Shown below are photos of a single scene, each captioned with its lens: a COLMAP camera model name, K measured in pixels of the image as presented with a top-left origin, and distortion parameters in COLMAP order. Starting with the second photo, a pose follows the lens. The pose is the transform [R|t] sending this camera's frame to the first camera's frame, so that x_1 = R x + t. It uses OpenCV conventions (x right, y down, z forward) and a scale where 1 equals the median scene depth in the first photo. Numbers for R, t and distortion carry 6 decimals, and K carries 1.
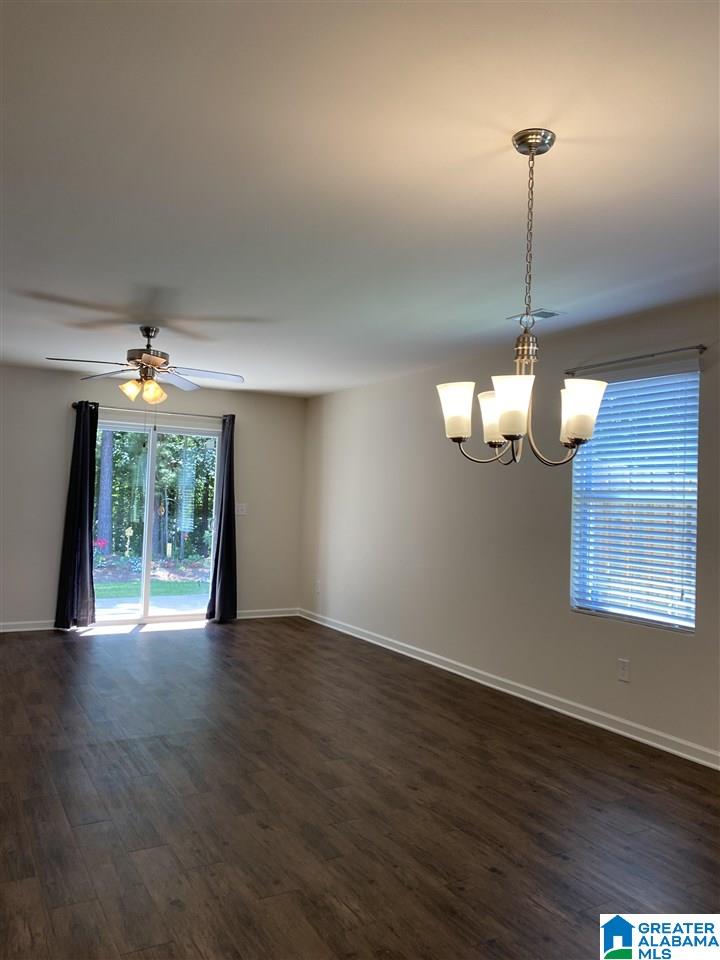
lens RADIAL K [[725.0, 0, 366.1], [0, 725.0, 480.6], [0, 0, 1]] dist [0.008612, 0.002379]
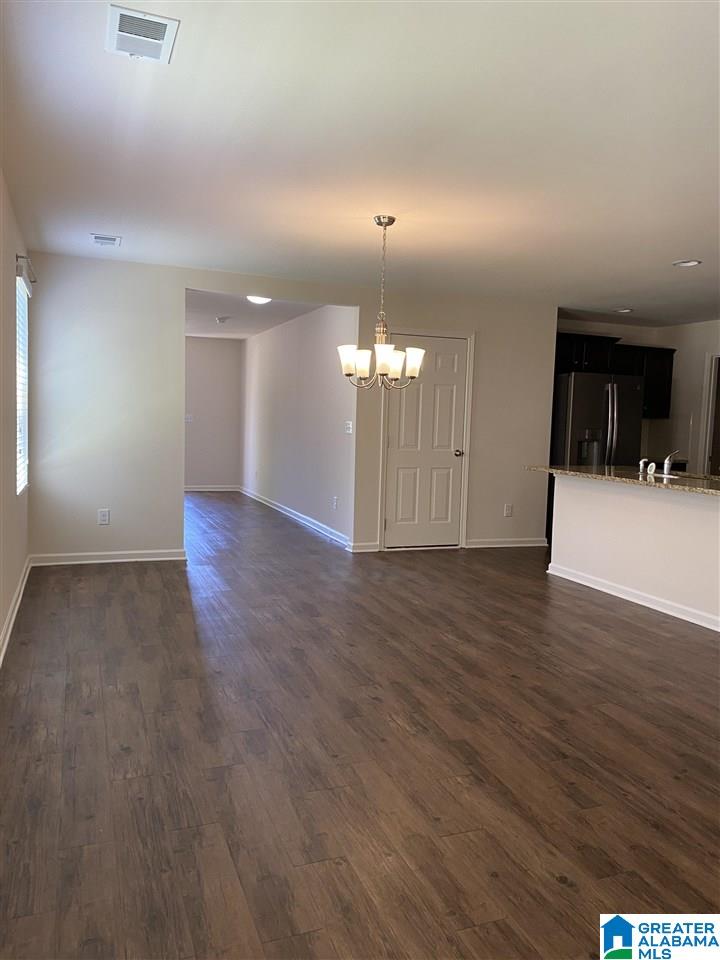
lens RADIAL K [[725.0, 0, 366.1], [0, 725.0, 480.6], [0, 0, 1]] dist [0.008612, 0.002379]
pose [[-0.985462, -0.076419, 0.151741, -0.046152], [-0.067444, 0.995704, 0.063443, 0.071578], [-0.155937, 0.052287, -0.986382, 1.953638]]
